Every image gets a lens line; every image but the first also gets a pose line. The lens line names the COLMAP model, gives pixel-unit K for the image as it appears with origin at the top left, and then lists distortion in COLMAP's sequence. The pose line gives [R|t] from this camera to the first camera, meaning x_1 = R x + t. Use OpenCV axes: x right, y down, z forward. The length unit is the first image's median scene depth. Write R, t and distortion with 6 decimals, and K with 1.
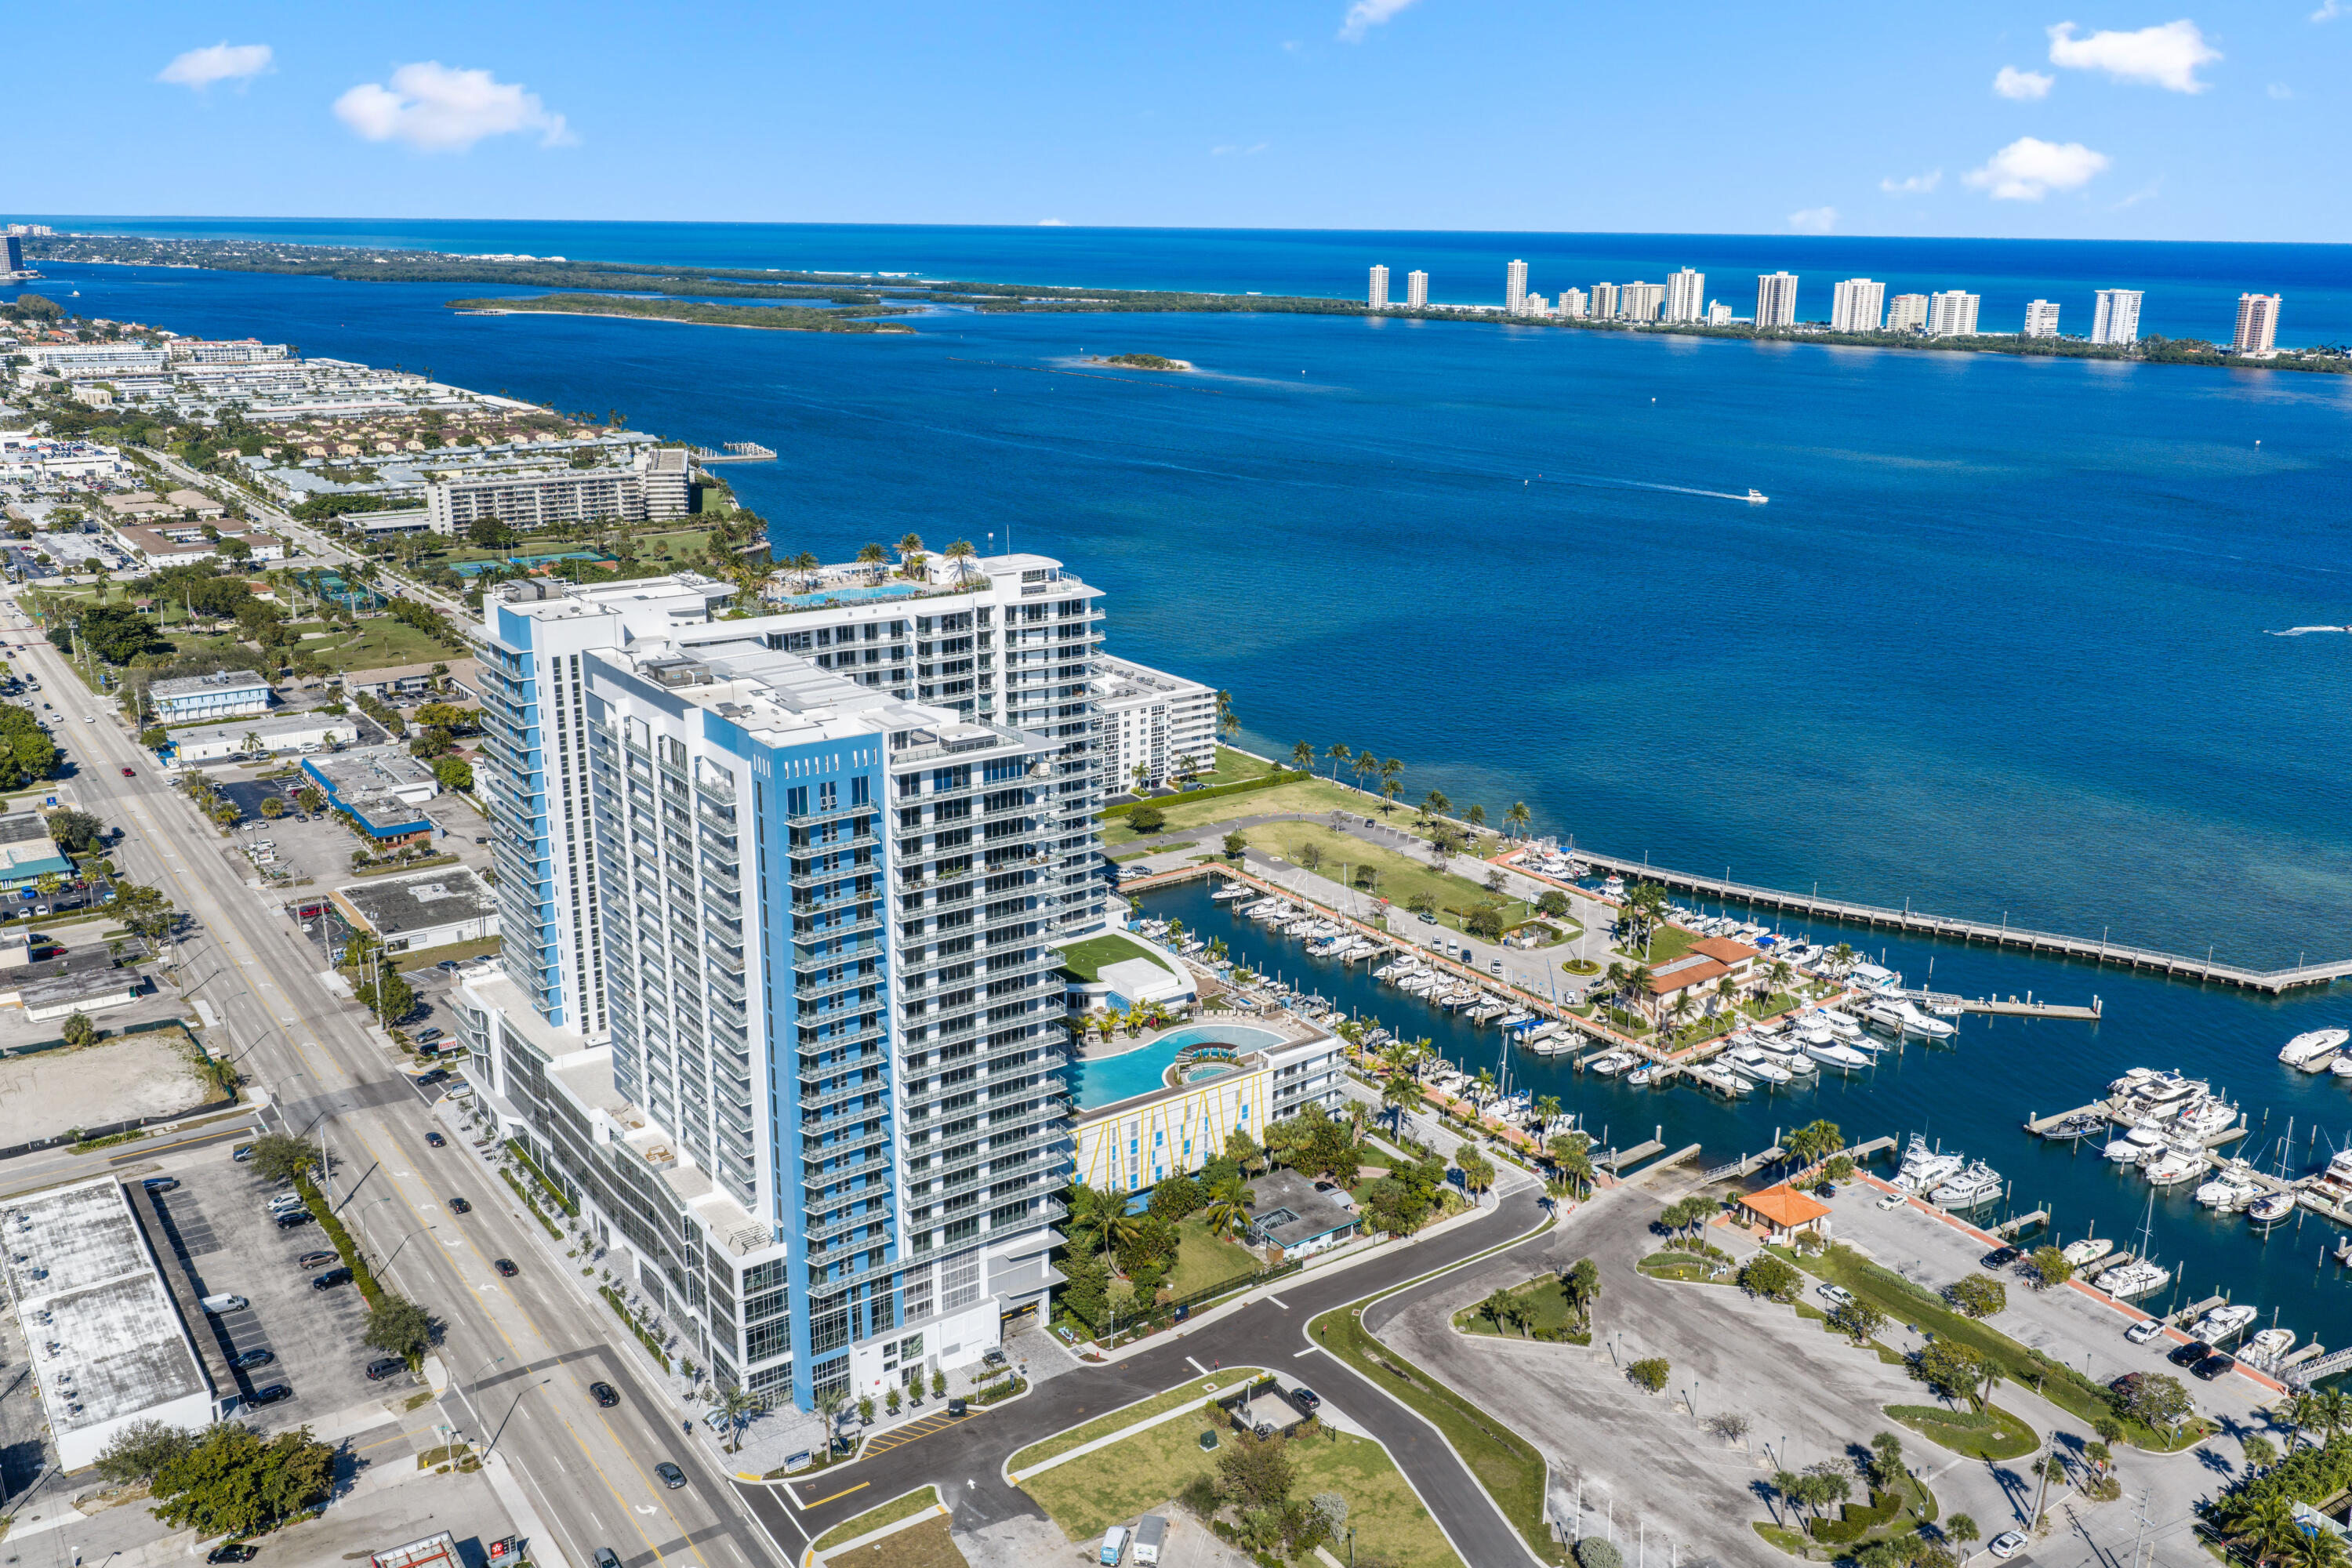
lens RADIAL K [[1927.6, 0, 1141.2], [0, 1927.6, 812.0], [0, 0, 1]] dist [0.002493, -0.008732]
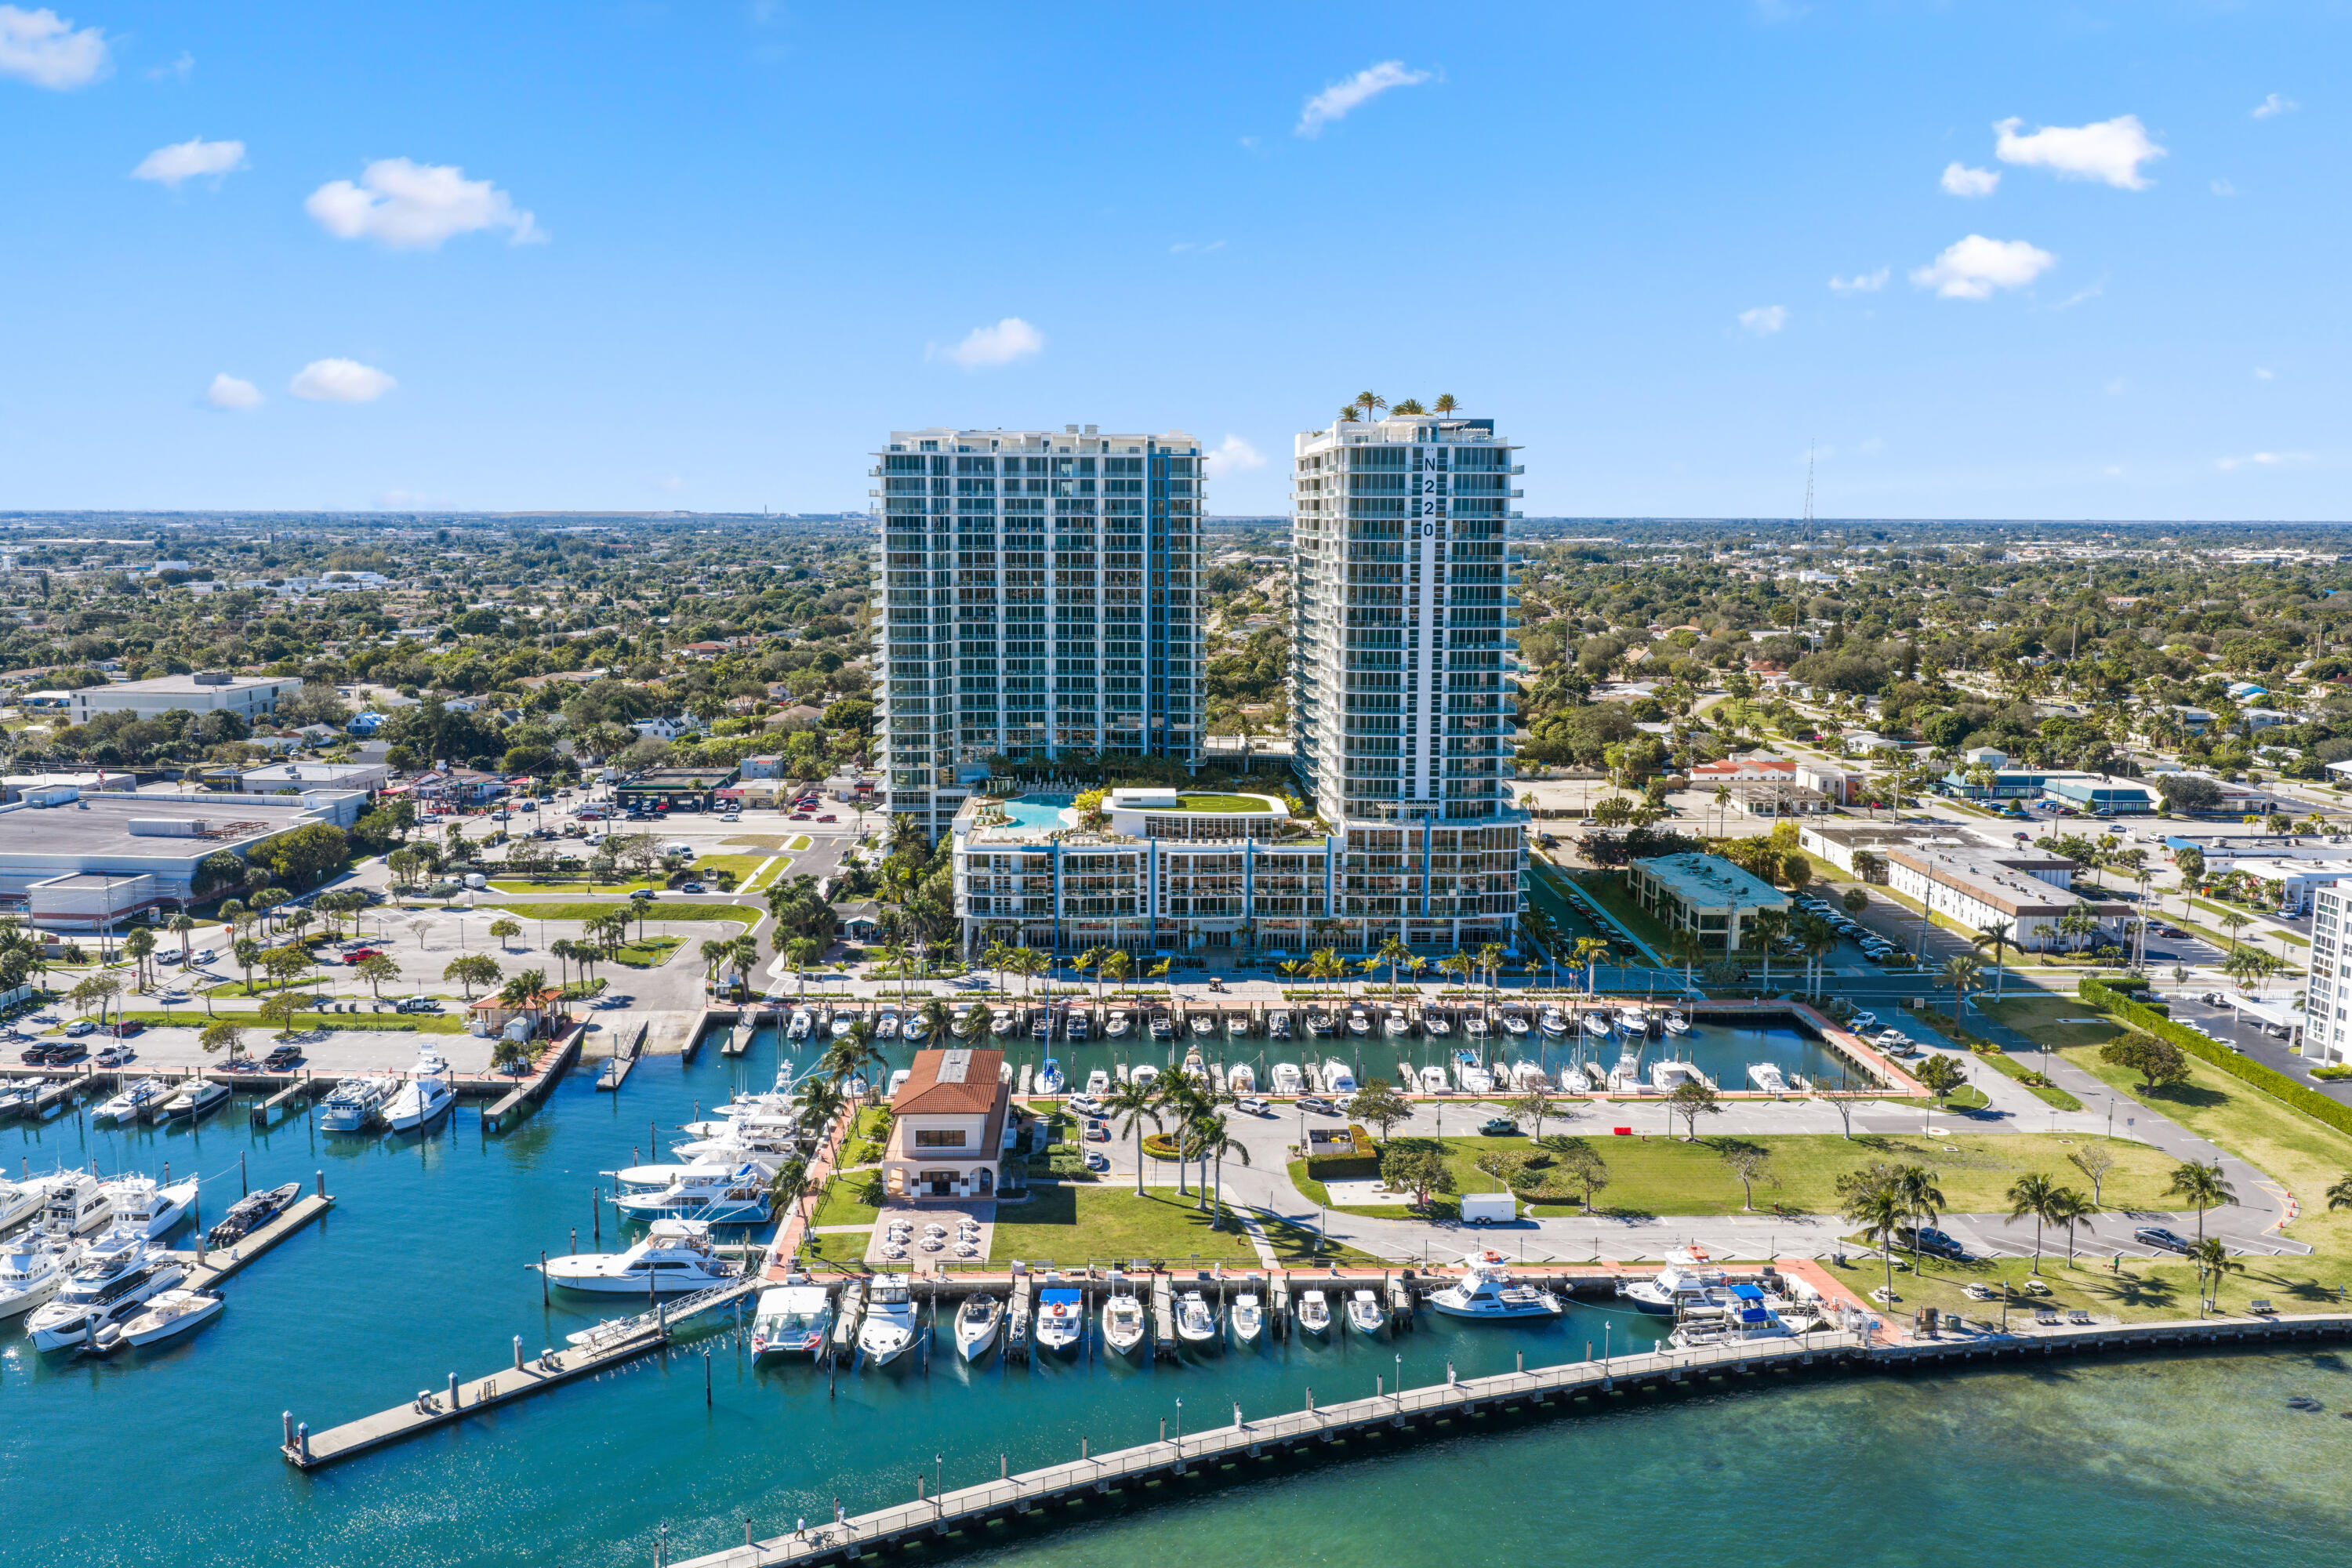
lens RADIAL K [[1939.2, 0, 1186.2], [0, 1939.2, 794.0], [0, 0, 1]] dist [0.001332, -0.013614]
pose [[-0.548438, 0.115939, -0.828115, 0.819714], [-0.248452, 0.923023, 0.293770, -0.219295], [0.798428, 0.366861, -0.477416, 1.483652]]
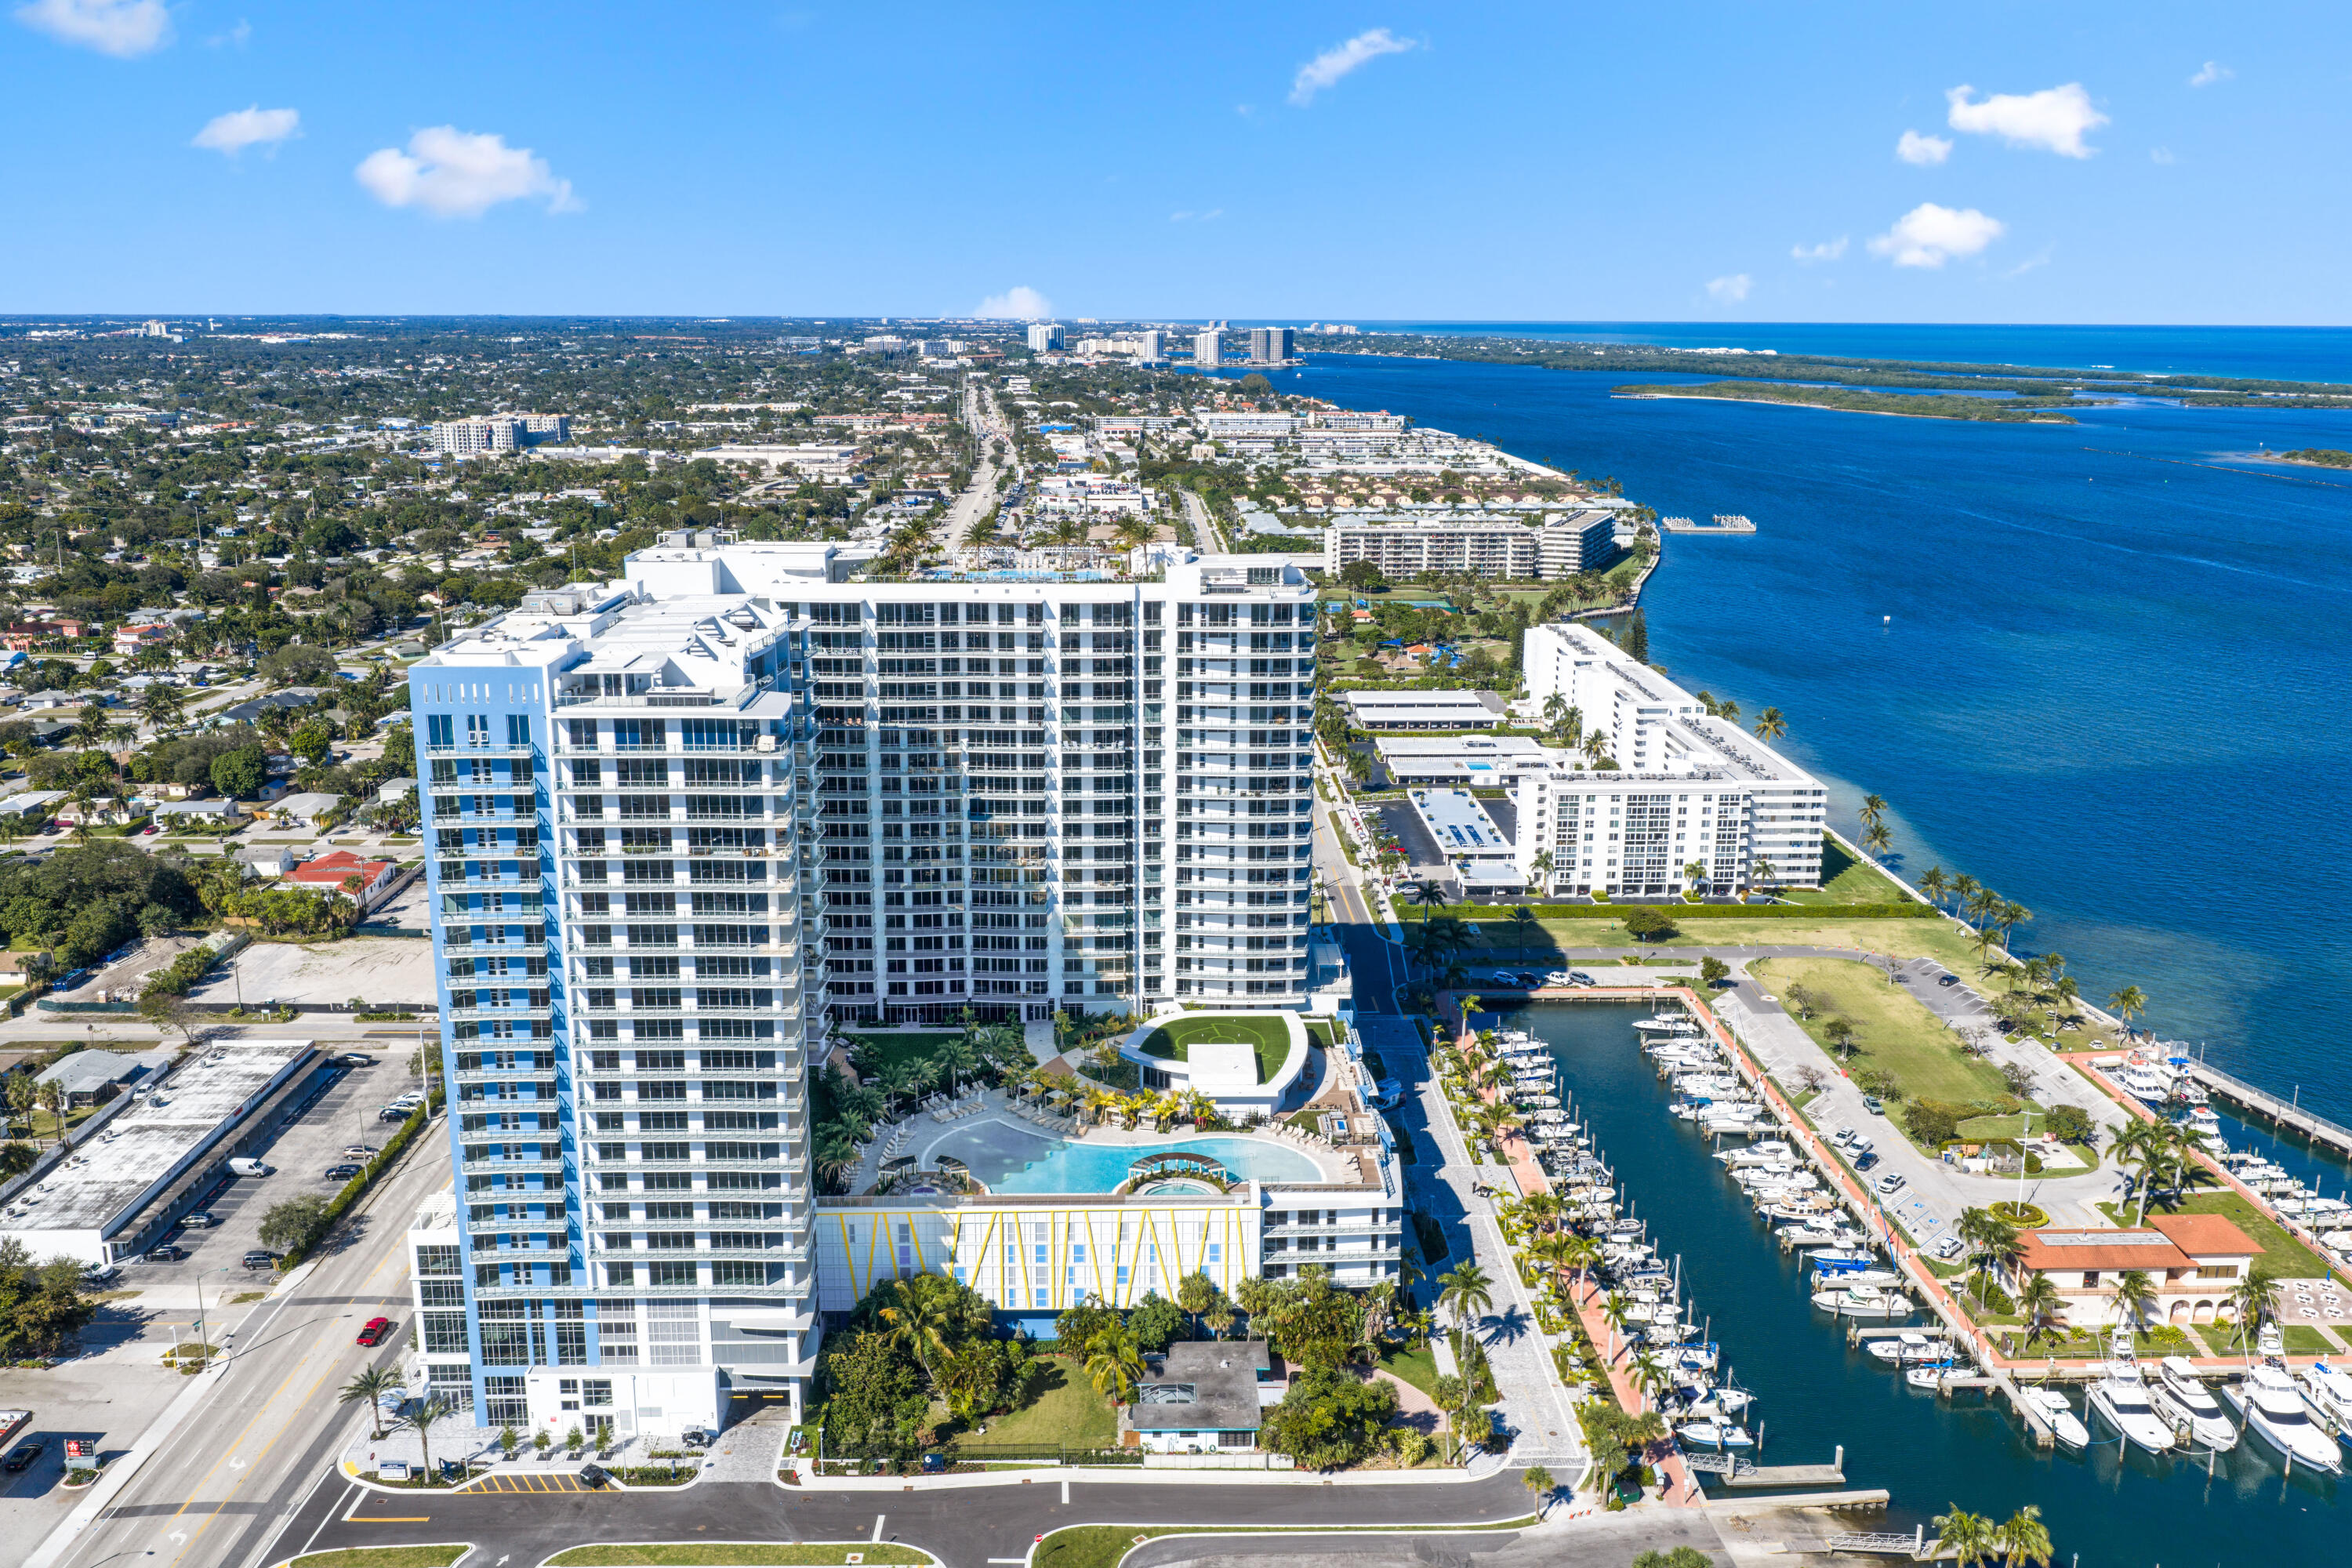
lens RADIAL K [[1939.2, 0, 1186.2], [0, 1939.2, 794.0], [0, 0, 1]] dist [0.001332, -0.013614]
pose [[0.827412, 0.126861, -0.547080, 0.409669], [-0.159251, 0.987166, -0.011942, -0.014091], [0.538543, 0.097004, 0.836995, 0.295420]]
